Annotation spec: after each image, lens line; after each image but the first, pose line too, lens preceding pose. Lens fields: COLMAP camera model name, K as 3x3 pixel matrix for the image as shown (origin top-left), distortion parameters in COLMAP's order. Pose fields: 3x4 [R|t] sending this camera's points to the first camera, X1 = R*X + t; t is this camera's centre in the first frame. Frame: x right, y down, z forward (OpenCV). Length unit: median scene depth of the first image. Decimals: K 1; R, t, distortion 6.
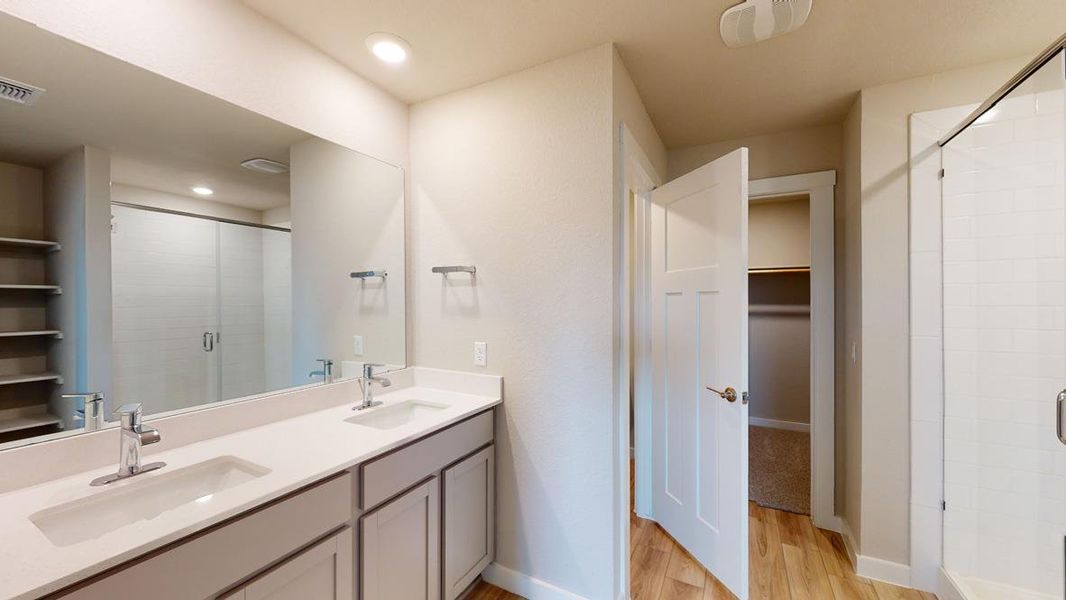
lens RADIAL K [[389.4, 0, 536.6], [0, 389.4, 306.2], [0, 0, 1]] dist [0.000166, 0.000285]
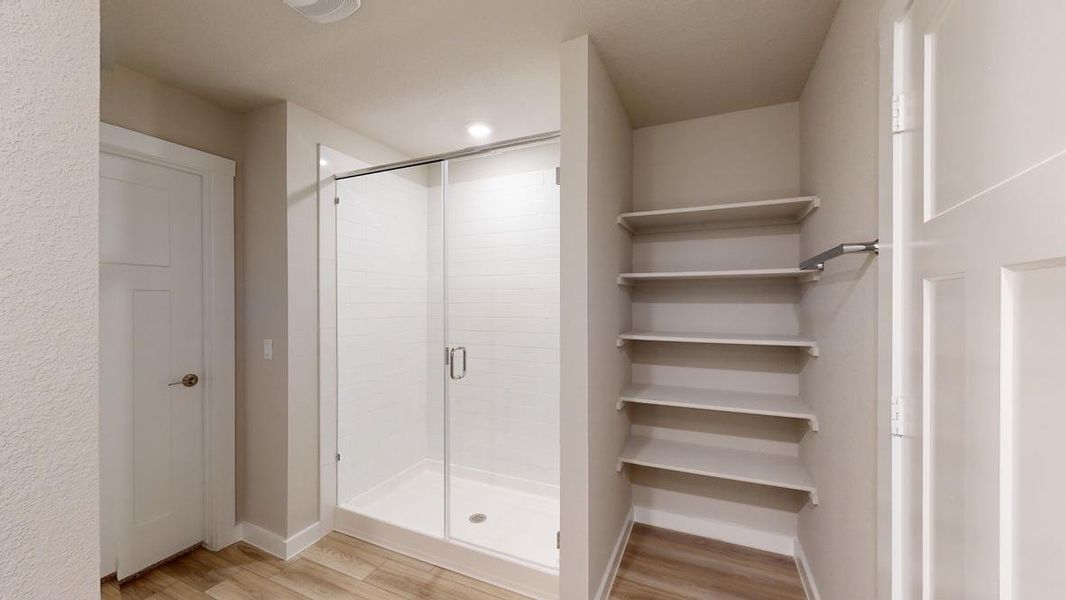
lens RADIAL K [[389.4, 0, 530.8], [0, 389.4, 301.9], [0, 0, 1]] dist [0.000166, 0.000285]
pose [[-0.061338, -0.006627, 0.998095, -0.275576], [0.009418, 0.999930, 0.007218, -0.008191], [-0.998073, 0.009843, -0.061272, 0.418123]]
